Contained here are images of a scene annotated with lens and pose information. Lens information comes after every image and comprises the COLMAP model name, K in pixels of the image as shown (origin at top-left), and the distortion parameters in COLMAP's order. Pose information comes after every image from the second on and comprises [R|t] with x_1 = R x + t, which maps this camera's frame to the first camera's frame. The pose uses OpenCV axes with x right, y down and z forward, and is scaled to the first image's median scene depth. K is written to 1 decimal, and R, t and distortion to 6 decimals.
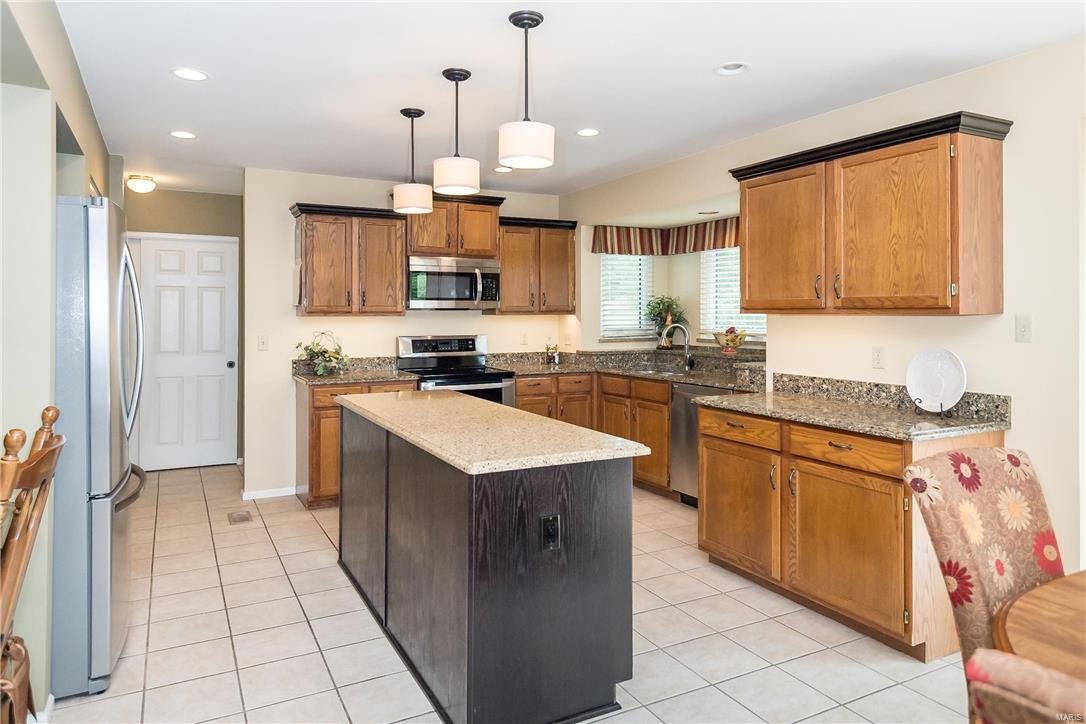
lens RADIAL K [[711.7, 0, 545.7], [0, 711.7, 311.2], [0, 0, 1]] dist [0.014062, 0.000113]
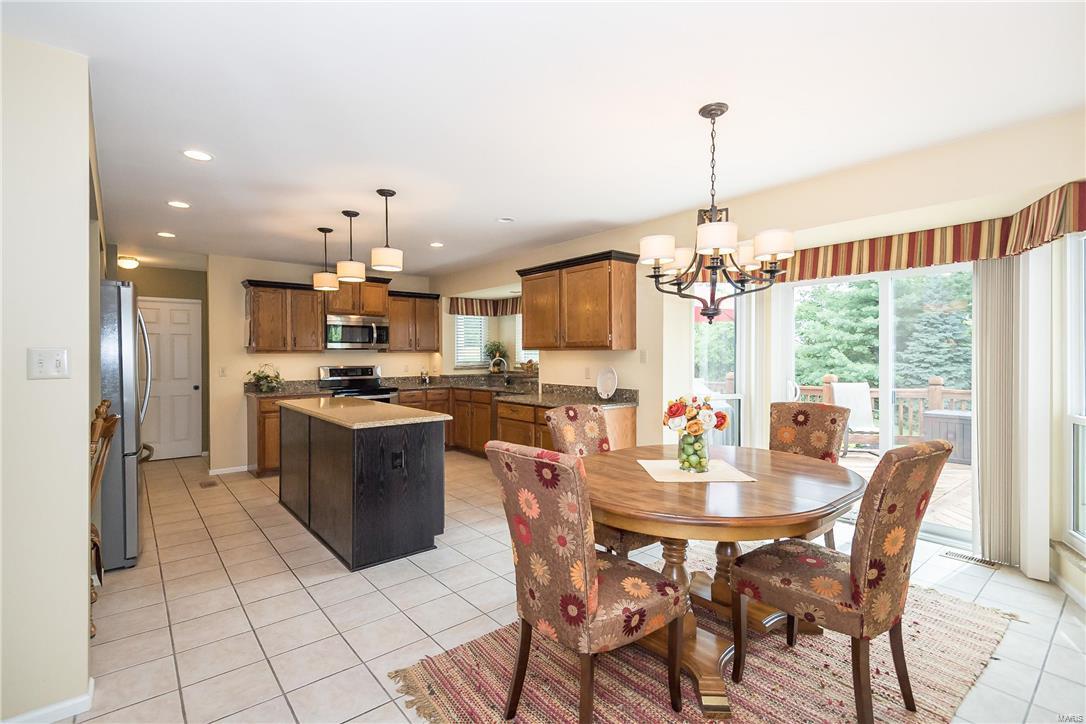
lens RADIAL K [[510.3, 0, 553.7], [0, 510.3, 359.3], [0, 0, 1]] dist [0.021038, -0.015365]
pose [[0.977121, -0.004813, 0.212631, 0.058545], [0.002289, 0.999924, 0.012112, 0.007943], [-0.212673, -0.011349, 0.977058, -0.215517]]
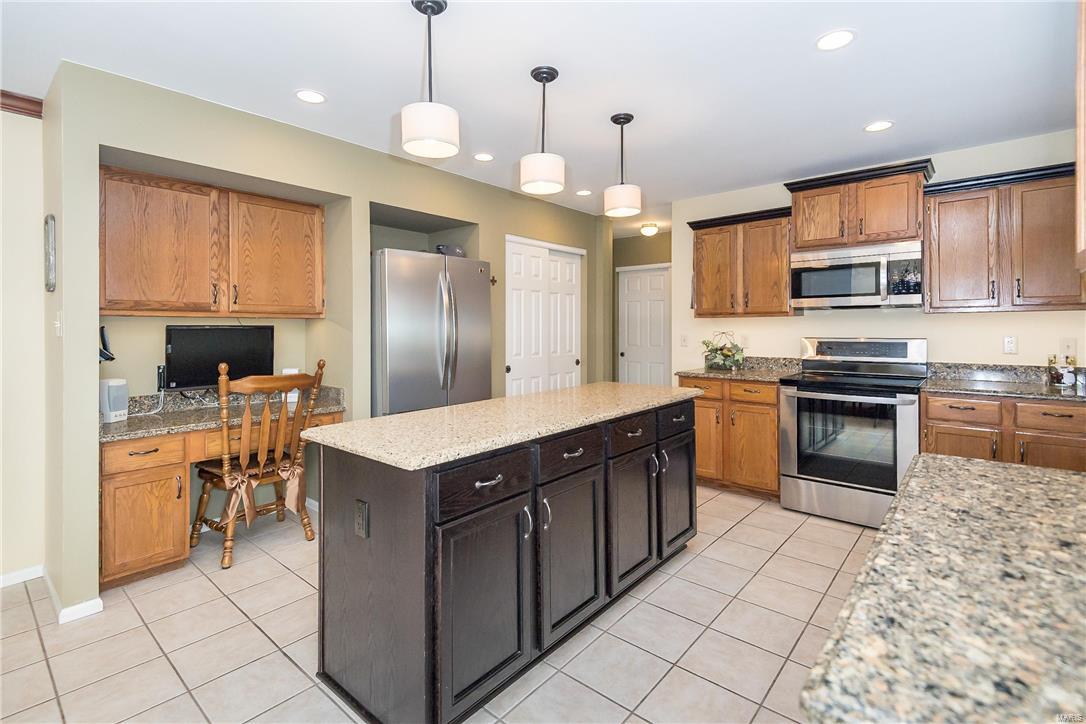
lens RADIAL K [[510.3, 0, 543.4], [0, 510.3, 323.0], [0, 0, 1]] dist [0.021038, -0.015365]
pose [[0.352448, -0.011507, -0.935761, 0.351108], [0.010428, 0.999911, -0.008368, 0.019715], [0.935773, -0.006809, 0.352536, 0.468814]]
